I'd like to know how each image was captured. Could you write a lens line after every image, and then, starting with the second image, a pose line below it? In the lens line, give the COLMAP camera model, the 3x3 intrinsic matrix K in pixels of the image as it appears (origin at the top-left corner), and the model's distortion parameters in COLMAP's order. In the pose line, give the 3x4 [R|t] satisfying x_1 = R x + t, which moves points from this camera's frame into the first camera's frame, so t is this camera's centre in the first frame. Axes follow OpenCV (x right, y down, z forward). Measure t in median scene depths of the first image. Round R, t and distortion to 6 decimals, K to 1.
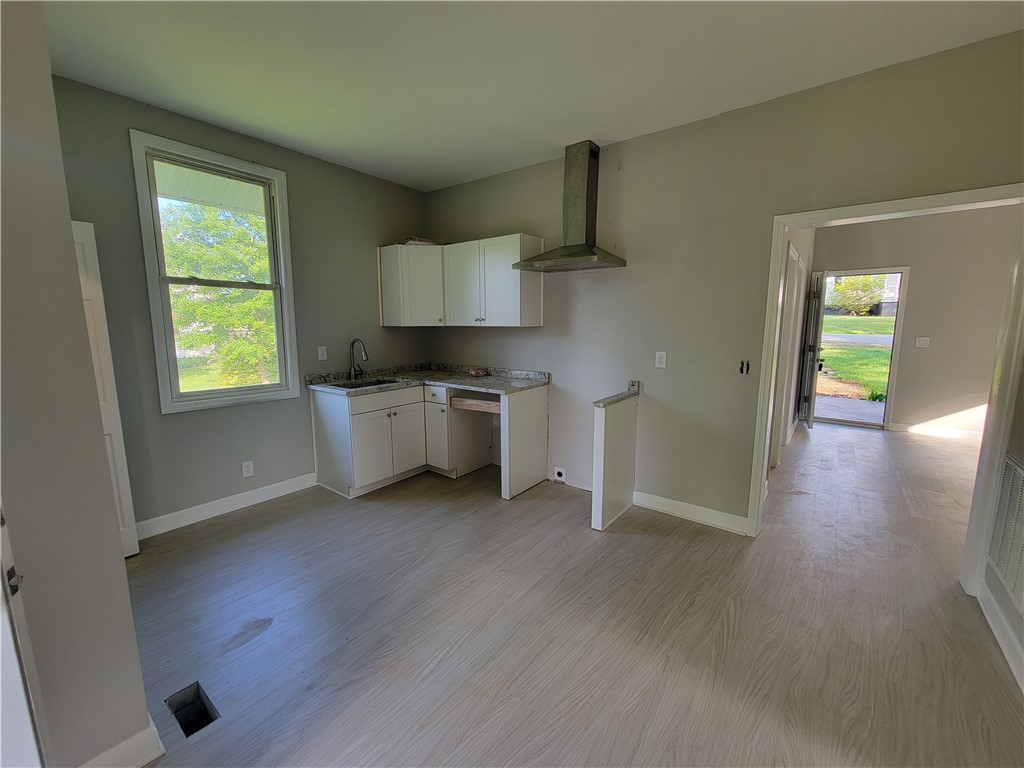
lens RADIAL K [[420.3, 0, 514.9], [0, 420.3, 385.1], [0, 0, 1]] dist [0.000886, -0.000116]
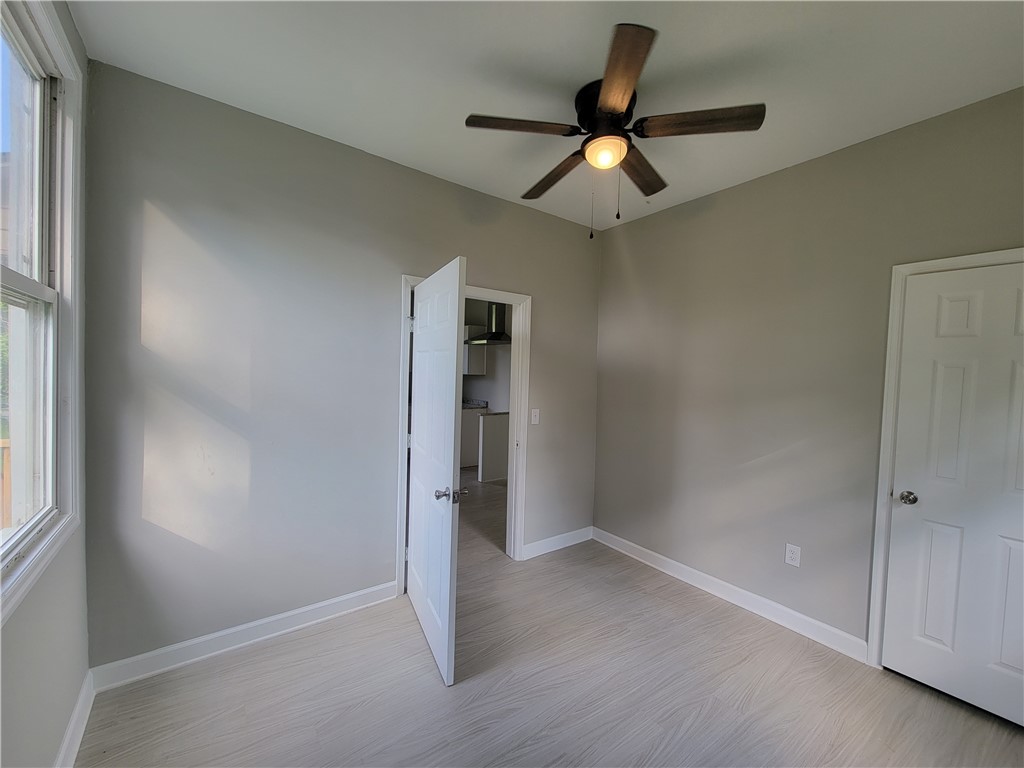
lens RADIAL K [[416.7, 0, 512.0], [0, 416.7, 384.0], [0, 0, 1]] dist [-0.001647, -0.000165]
pose [[0.962511, 0.033407, -0.269176, 0.702977], [-0.064527, 0.992097, -0.107606, 0.084741], [0.263454, 0.120941, 0.957061, -0.677566]]
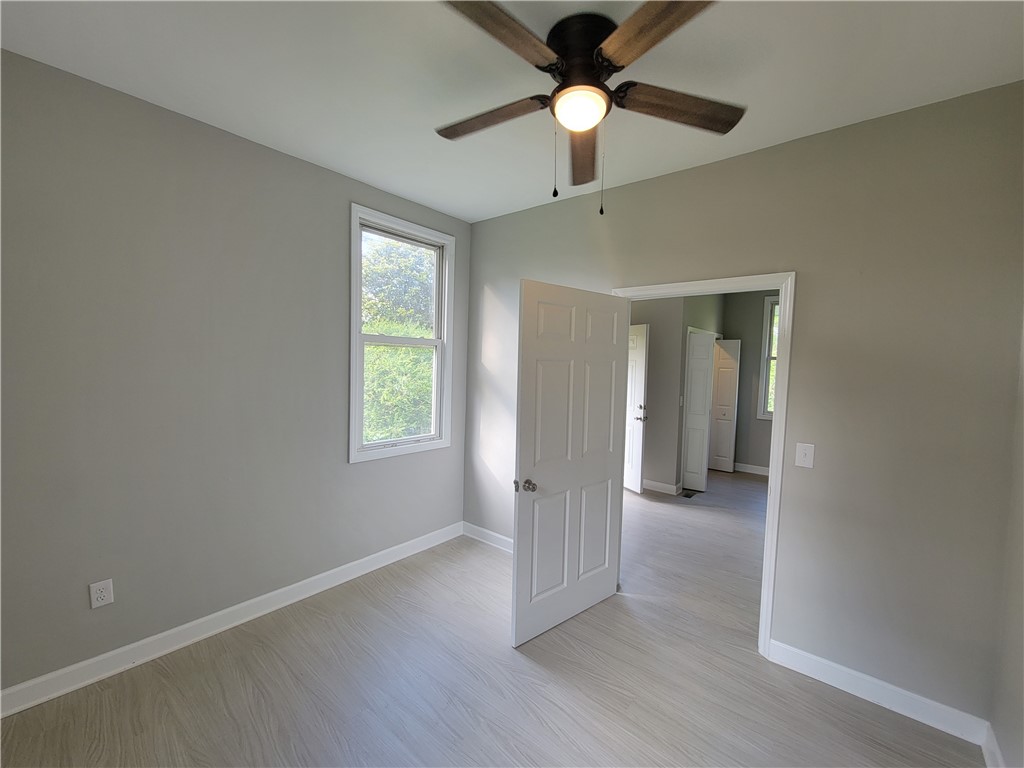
lens RADIAL K [[408.2, 0, 512.0], [0, 408.2, 384.0], [0, 0, 1]] dist [-0.001923, -0.000368]
pose [[-0.025753, 0.049428, -0.998446, 1.099124], [-0.170229, 0.983973, 0.053102, -0.007543], [0.985068, 0.171332, -0.016926, -0.187017]]
